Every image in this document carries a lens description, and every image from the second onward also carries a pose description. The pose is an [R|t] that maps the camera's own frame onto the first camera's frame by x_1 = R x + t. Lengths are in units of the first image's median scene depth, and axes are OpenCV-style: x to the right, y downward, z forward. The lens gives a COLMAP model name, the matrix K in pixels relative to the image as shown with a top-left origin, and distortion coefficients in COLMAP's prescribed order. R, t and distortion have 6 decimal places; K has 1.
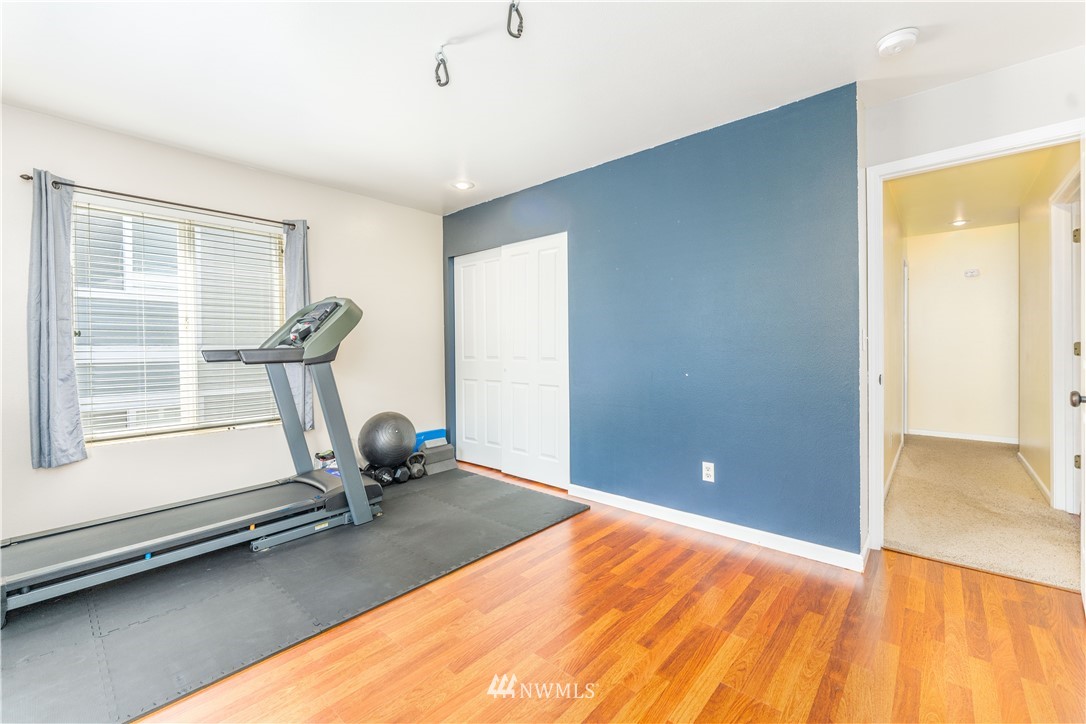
lens RADIAL K [[444.3, 0, 542.2], [0, 444.3, 354.4], [0, 0, 1]] dist [0.000927, -0.007819]
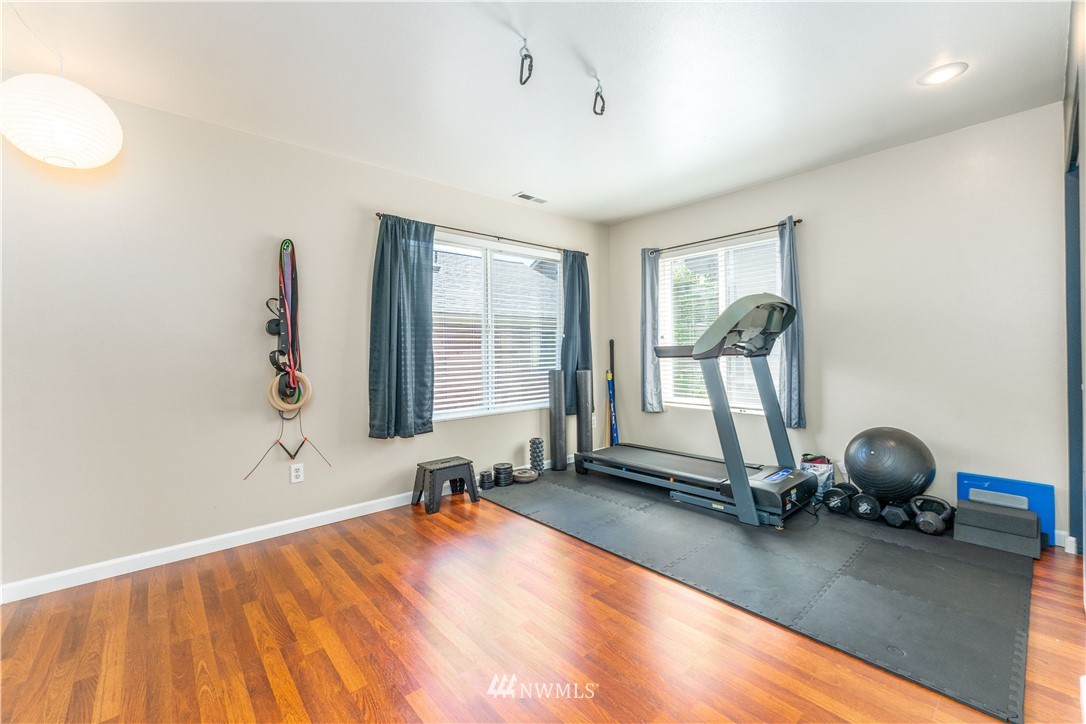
lens RADIAL K [[444.3, 0, 542.2], [0, 444.3, 354.4], [0, 0, 1]] dist [0.000927, -0.007819]
pose [[-0.129531, 0.012441, -0.991497, 0.651560], [-0.000998, 0.999919, 0.012678, -0.004210], [0.991575, 0.002632, -0.129508, 0.710448]]
